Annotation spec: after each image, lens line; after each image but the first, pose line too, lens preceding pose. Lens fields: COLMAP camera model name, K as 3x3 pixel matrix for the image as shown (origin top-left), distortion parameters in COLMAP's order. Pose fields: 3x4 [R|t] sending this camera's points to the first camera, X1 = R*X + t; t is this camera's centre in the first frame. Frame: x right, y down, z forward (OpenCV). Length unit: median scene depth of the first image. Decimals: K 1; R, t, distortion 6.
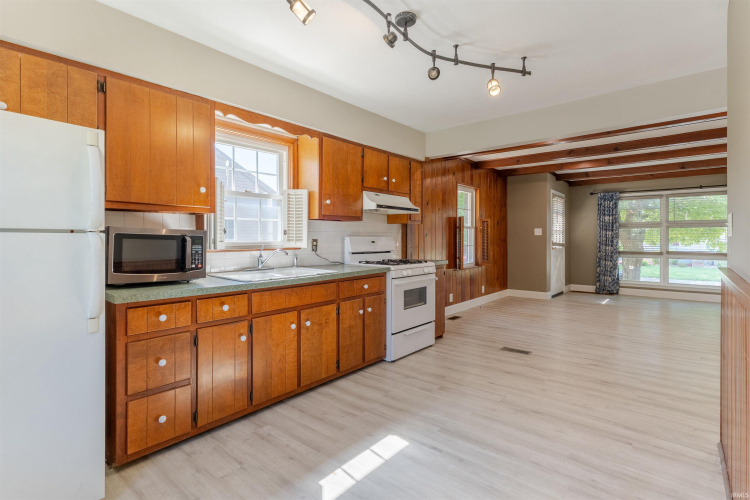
lens RADIAL K [[362.9, 0, 372.7], [0, 362.9, 239.4], [0, 0, 1]] dist [0.001340, 0.001209]
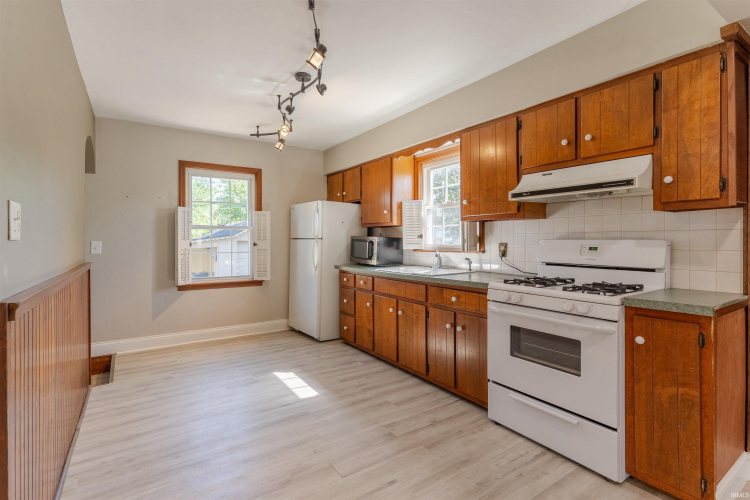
lens RADIAL K [[362.9, 0, 371.8], [0, 362.9, 241.5], [0, 0, 1]] dist [0.001340, 0.001209]
pose [[-0.269131, 0.004125, -0.963095, 0.943200], [-0.003252, 0.999981, 0.005192, -0.008933], [0.963098, 0.004529, -0.269112, 1.161877]]
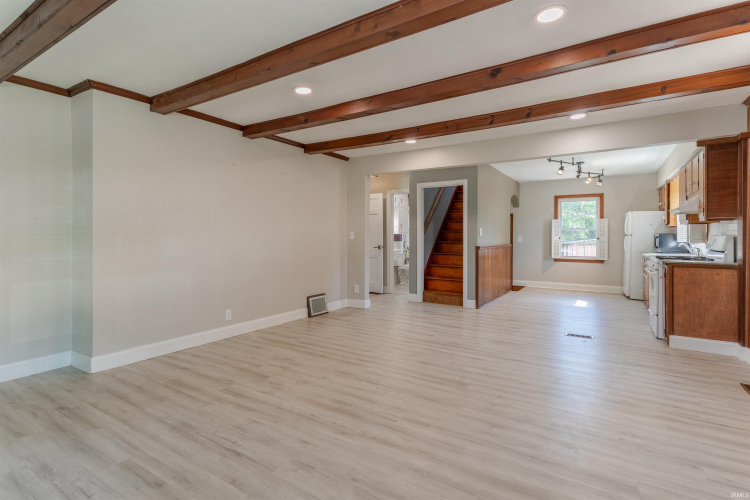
lens RADIAL K [[362.9, 0, 380.6], [0, 362.9, 243.4], [0, 0, 1]] dist [0.001340, 0.001209]
pose [[-0.987996, 0.000072, -0.154482, 1.563791], [-0.003684, 0.999705, 0.024027, -0.009075], [0.154438, 0.024307, -0.987703, 2.671448]]
